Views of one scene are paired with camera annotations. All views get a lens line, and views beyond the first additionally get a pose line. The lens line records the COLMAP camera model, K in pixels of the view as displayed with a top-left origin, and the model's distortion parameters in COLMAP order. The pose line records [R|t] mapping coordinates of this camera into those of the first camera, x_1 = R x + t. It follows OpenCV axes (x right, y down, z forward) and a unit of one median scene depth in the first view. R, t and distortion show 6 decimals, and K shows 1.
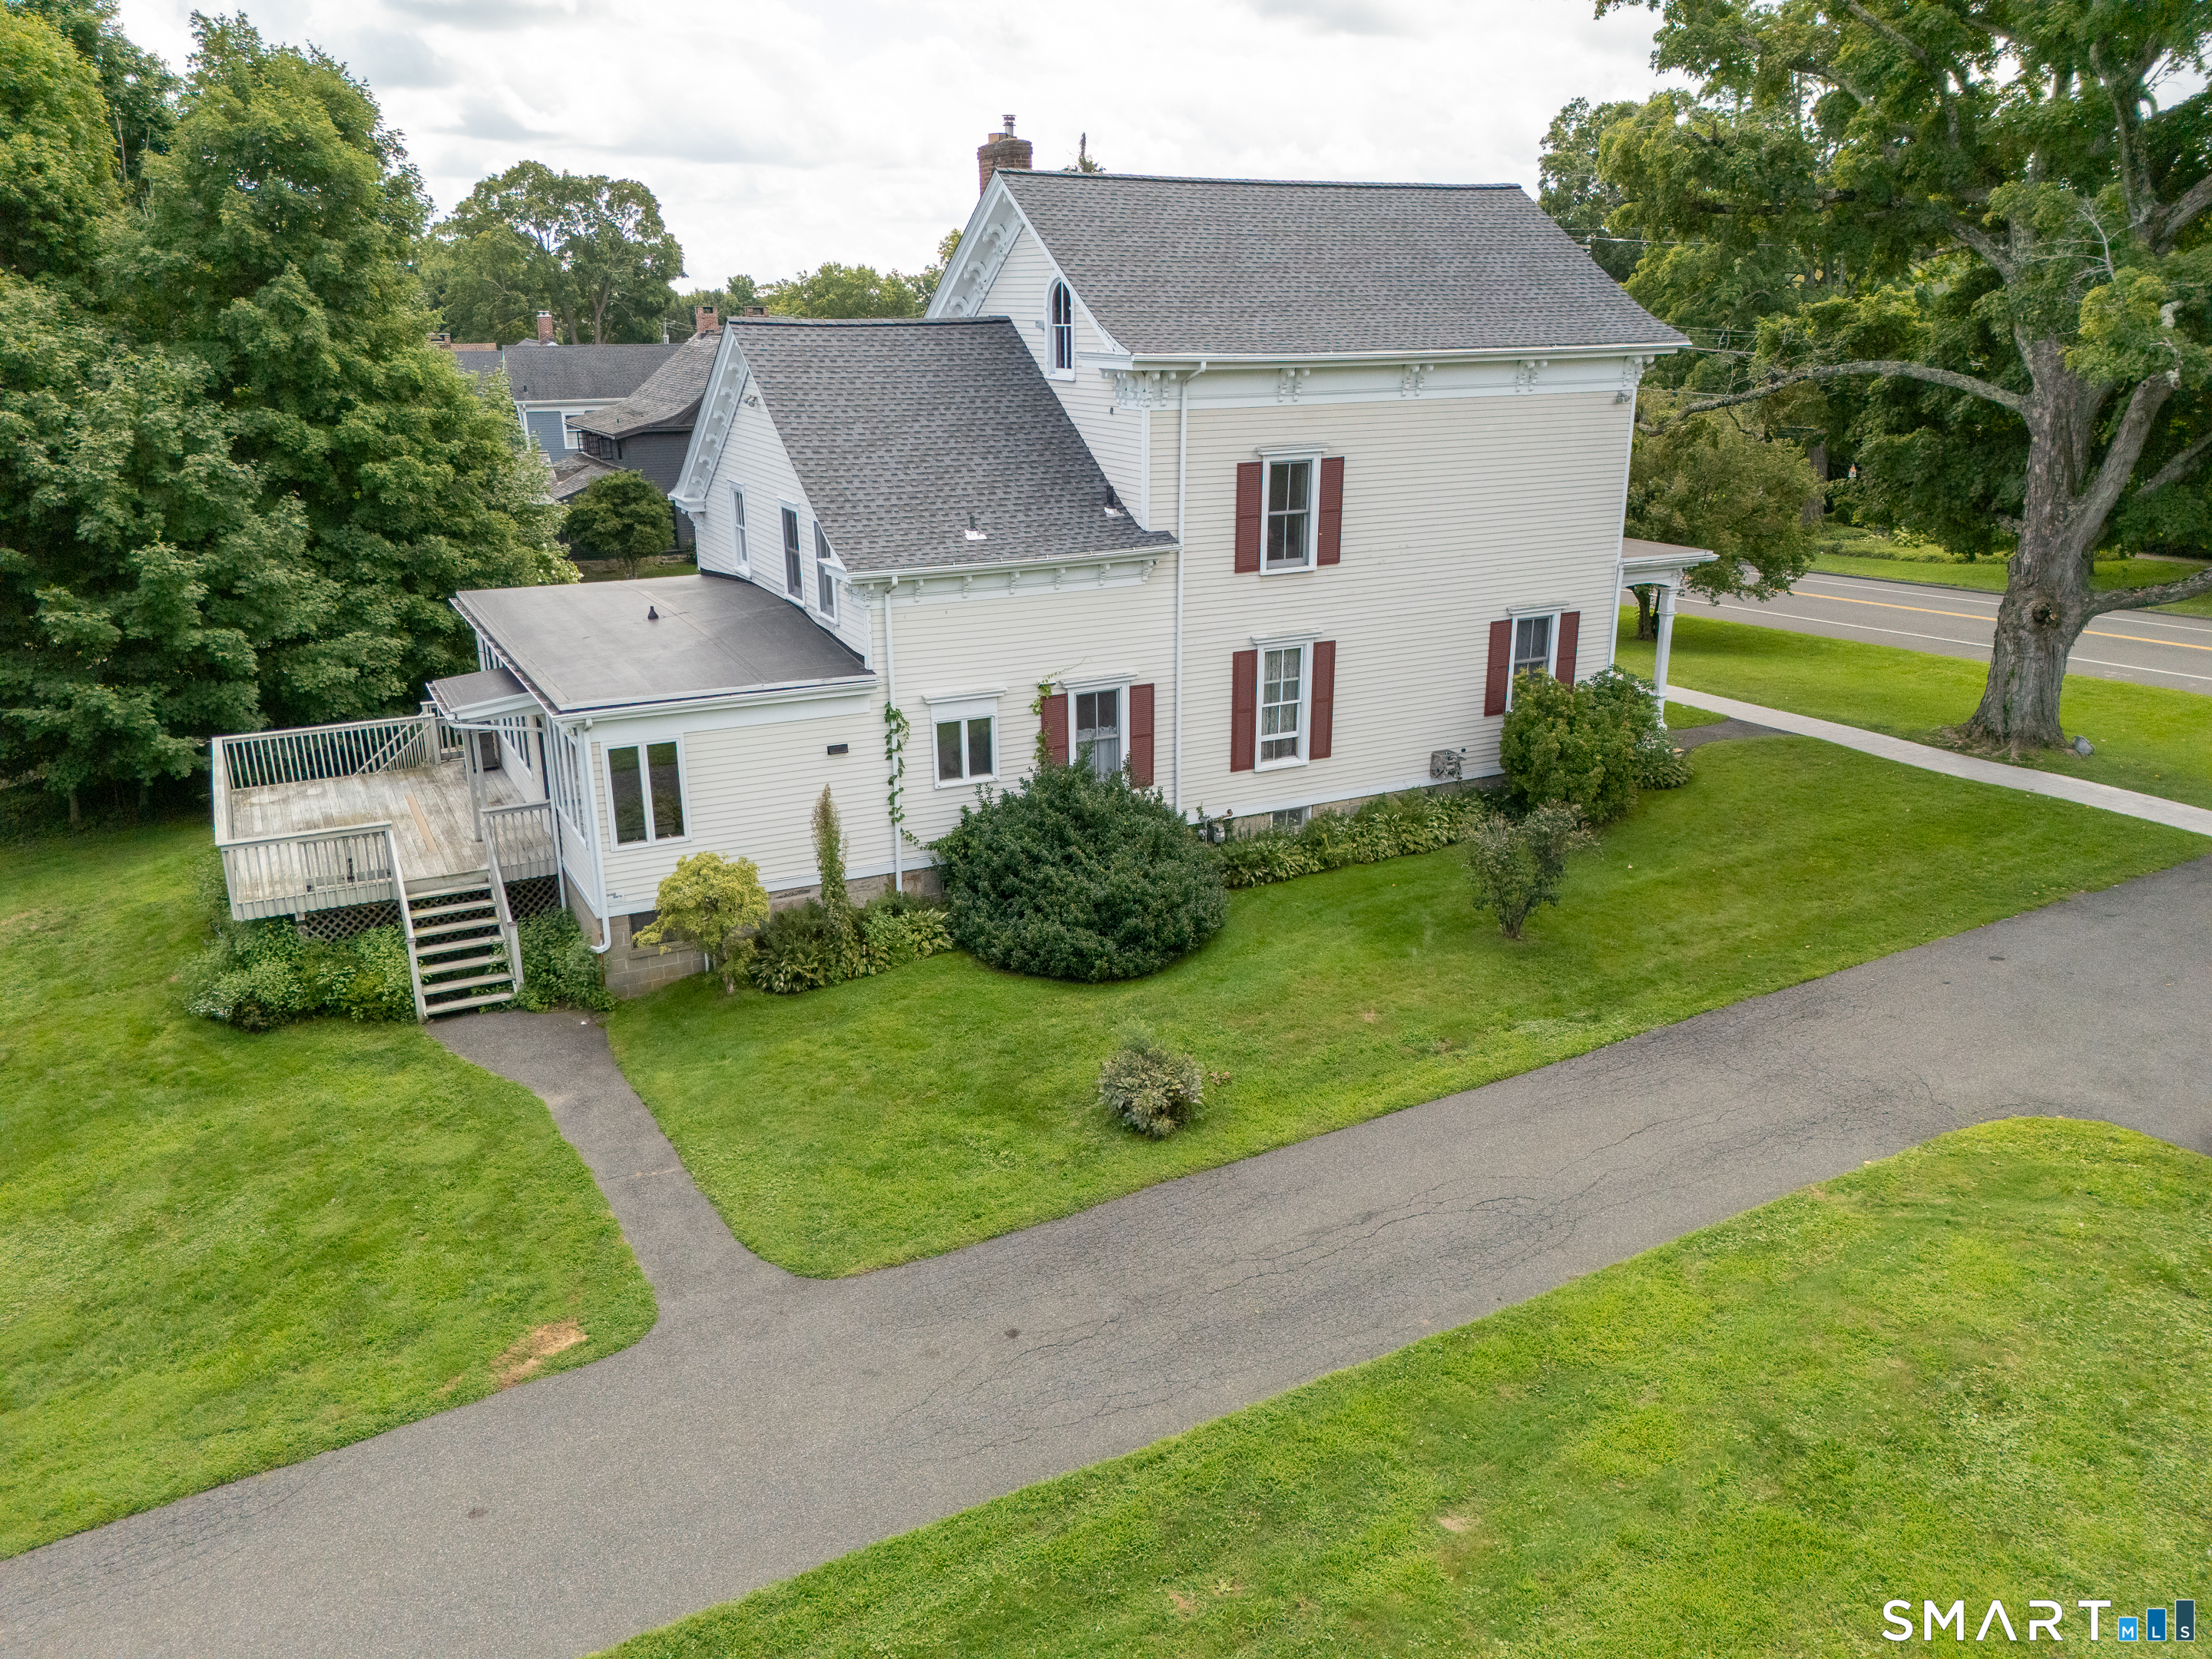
lens RADIAL K [[1620.9, 0, 1117.5], [0, 1620.9, 829.6], [0, 0, 1]] dist [0.105481, -0.149499]
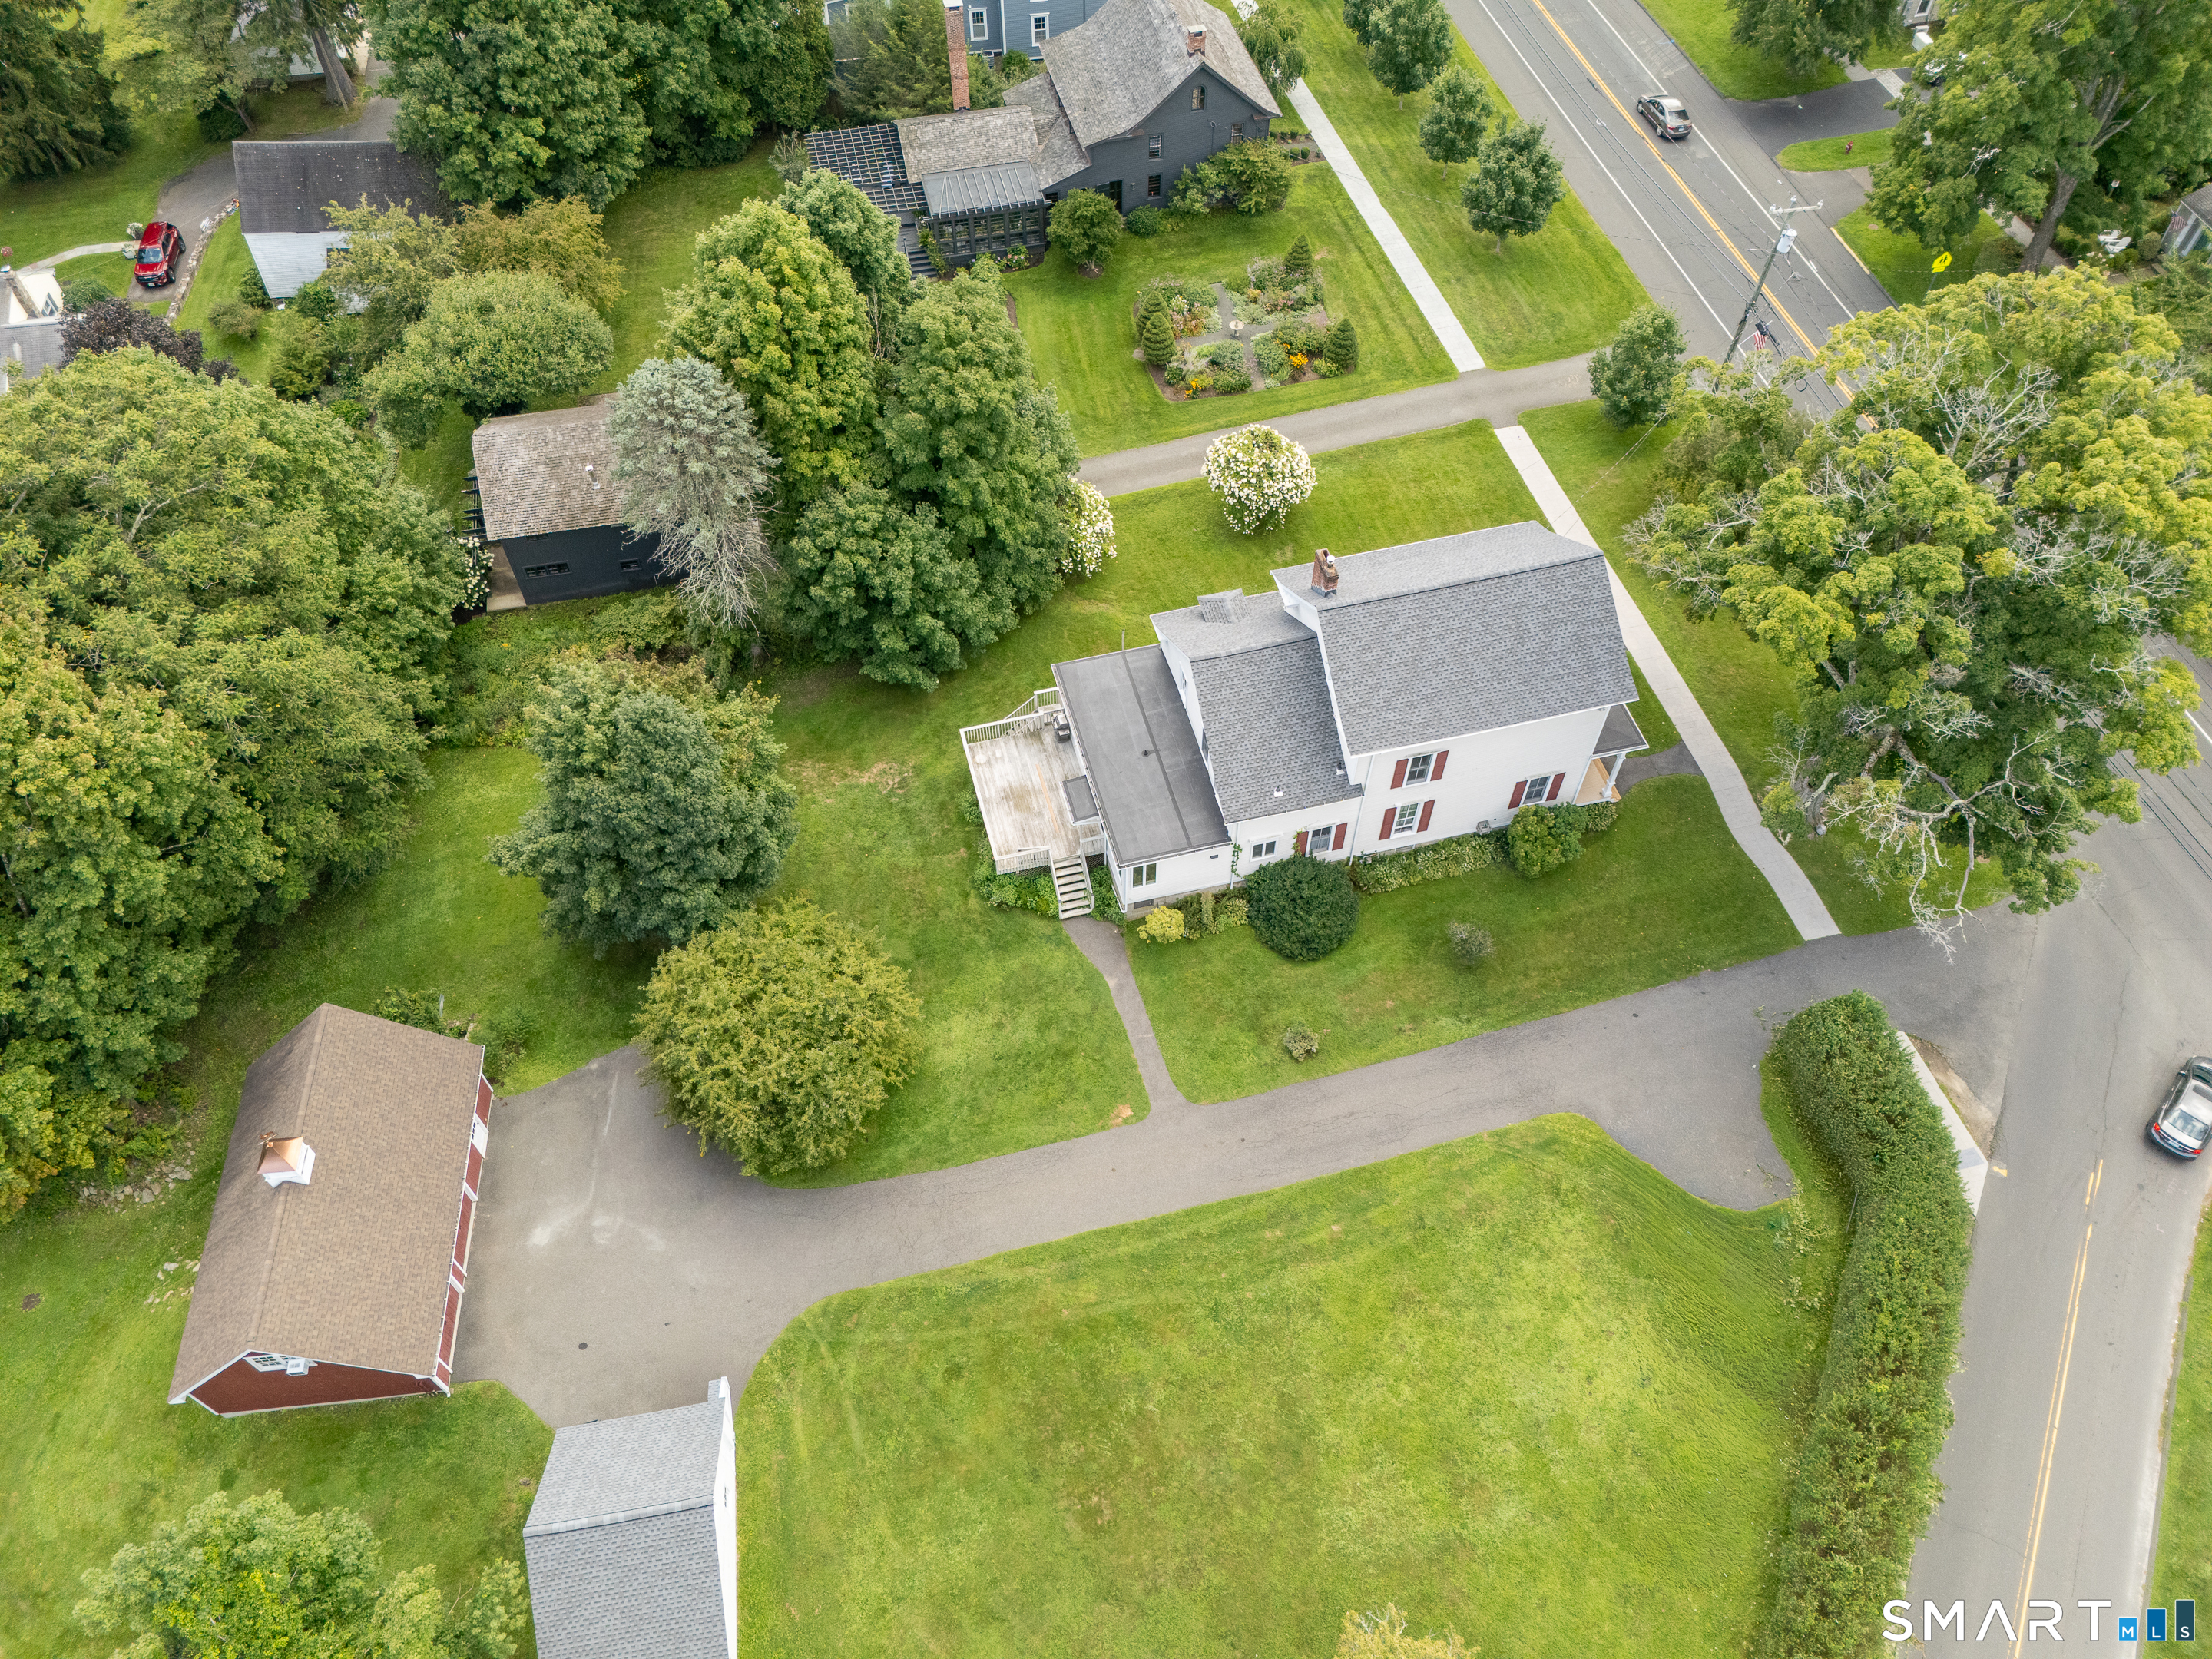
lens RADIAL K [[1631.8, 0, 1097.0], [0, 1631.8, 827.0], [0, 0, 1]] dist [0.065617, -0.064041]
pose [[0.972447, 0.188490, -0.137177, -0.005596], [-0.066058, 0.787112, 0.613263, -1.643338], [0.223568, -0.587304, 0.777876, -1.023709]]
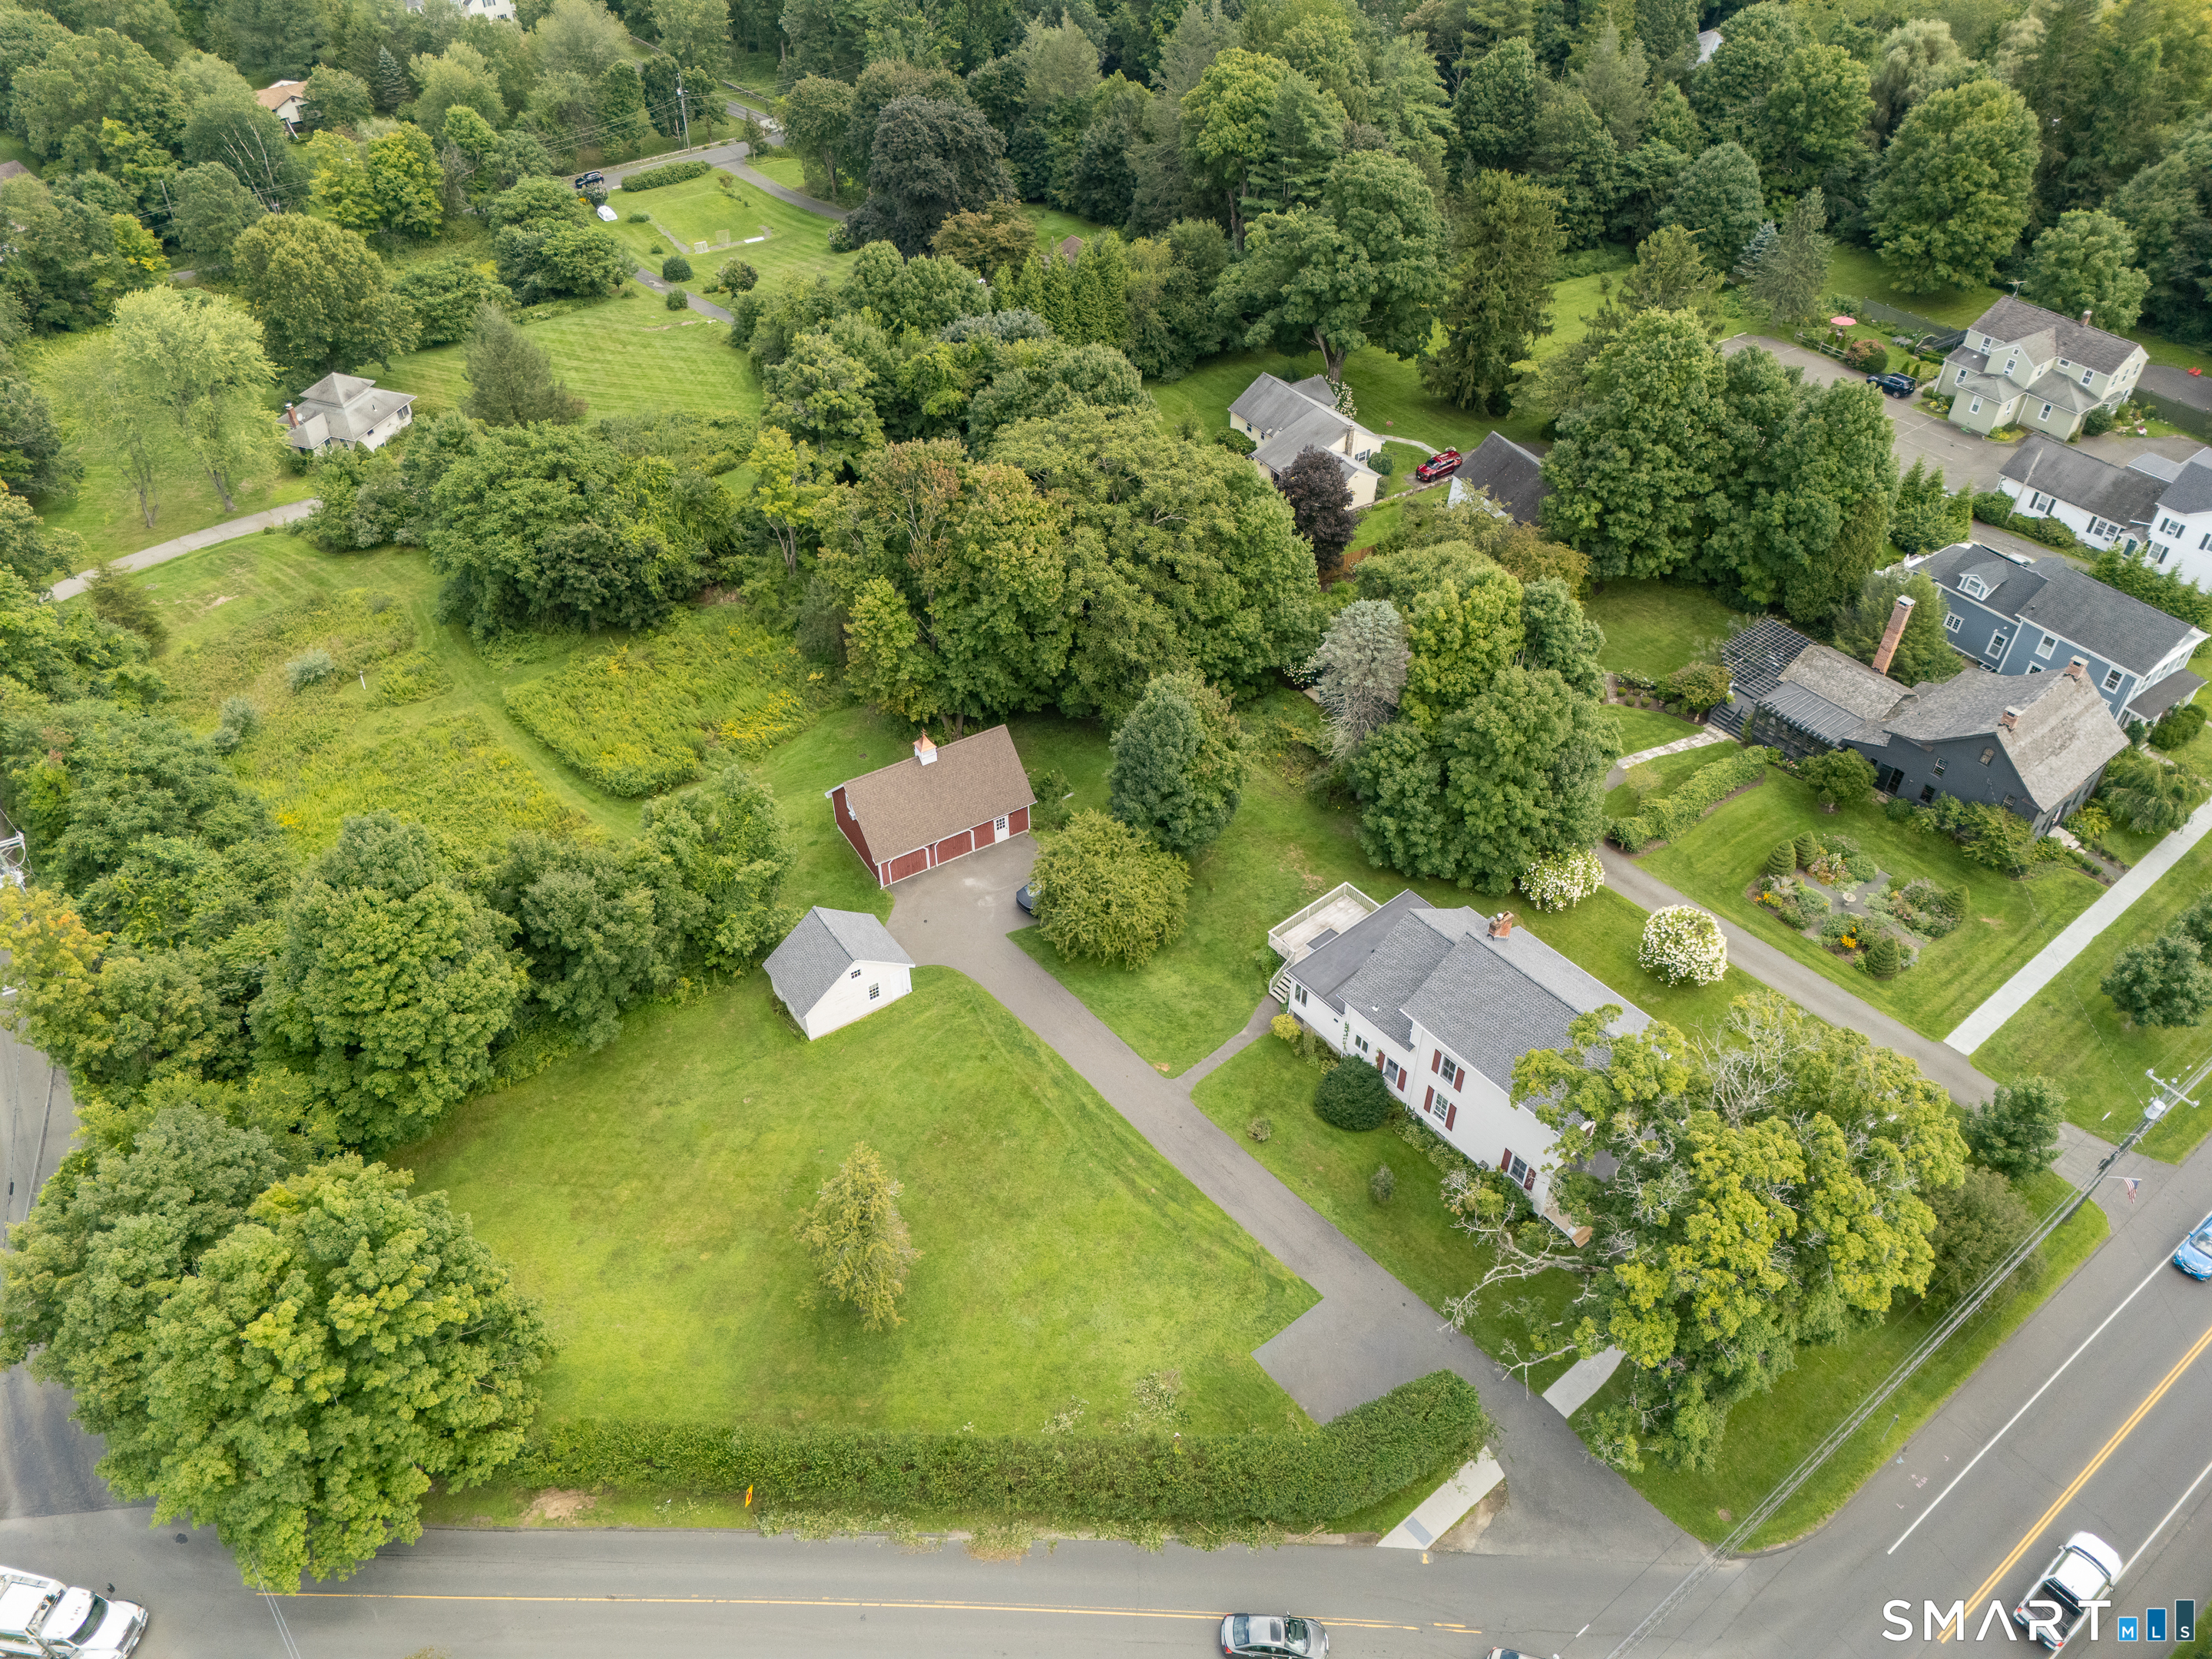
lens RADIAL K [[1631.8, 0, 1097.0], [0, 1631.8, 827.0], [0, 0, 1]] dist [0.065617, -0.064041]
pose [[0.201368, 0.657719, -0.725849, 2.209301], [-0.268591, 0.749702, 0.604819, -2.553550], [0.941971, 0.073165, 0.327624, -0.827886]]
